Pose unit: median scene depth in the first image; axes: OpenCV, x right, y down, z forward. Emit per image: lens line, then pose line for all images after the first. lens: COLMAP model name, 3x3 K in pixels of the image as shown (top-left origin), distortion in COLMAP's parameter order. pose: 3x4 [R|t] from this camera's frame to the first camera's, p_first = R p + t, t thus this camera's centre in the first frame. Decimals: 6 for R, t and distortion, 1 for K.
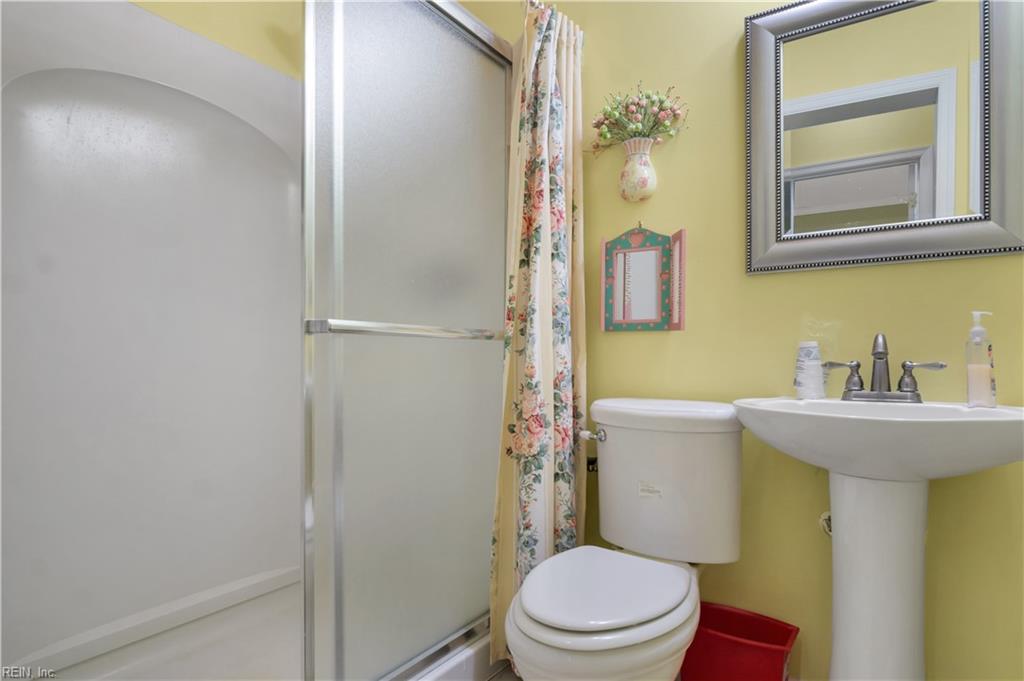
lens RADIAL K [[555.0, 0, 512.4], [0, 555.0, 365.6], [0, 0, 1]] dist [-0.006063, -0.001144]
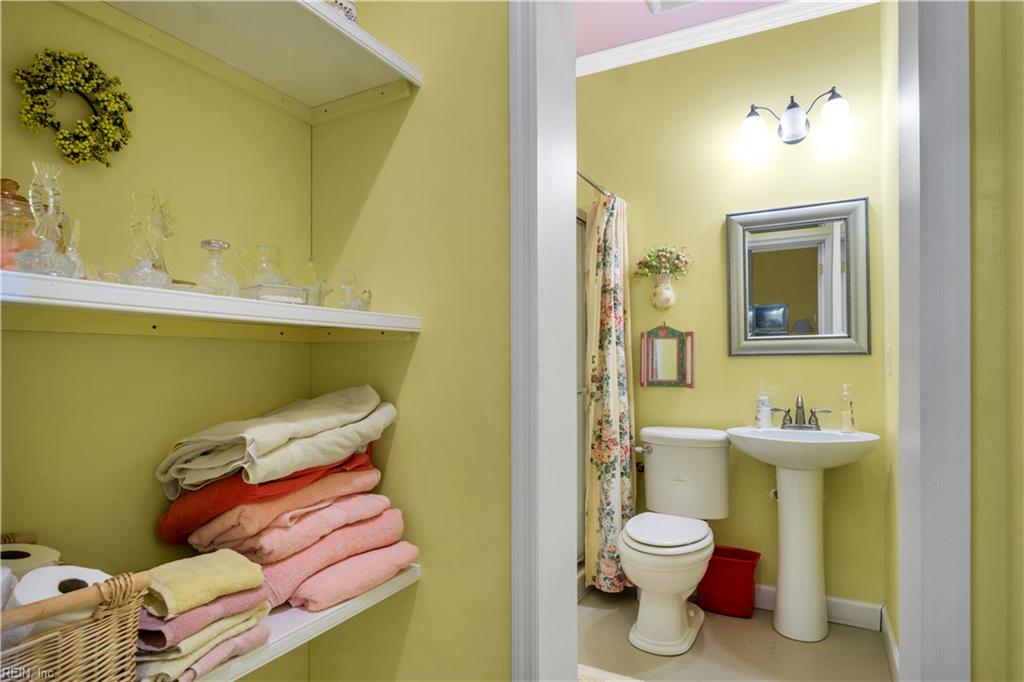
lens RADIAL K [[560.3, 0, 508.3], [0, 560.3, 359.7], [0, 0, 1]] dist [-0.005521, -0.003598]
pose [[0.994527, -0.006236, 0.104291, -0.443792], [0.008153, 0.999805, -0.017965, -0.123439], [-0.104159, 0.018717, 0.994385, -0.676523]]
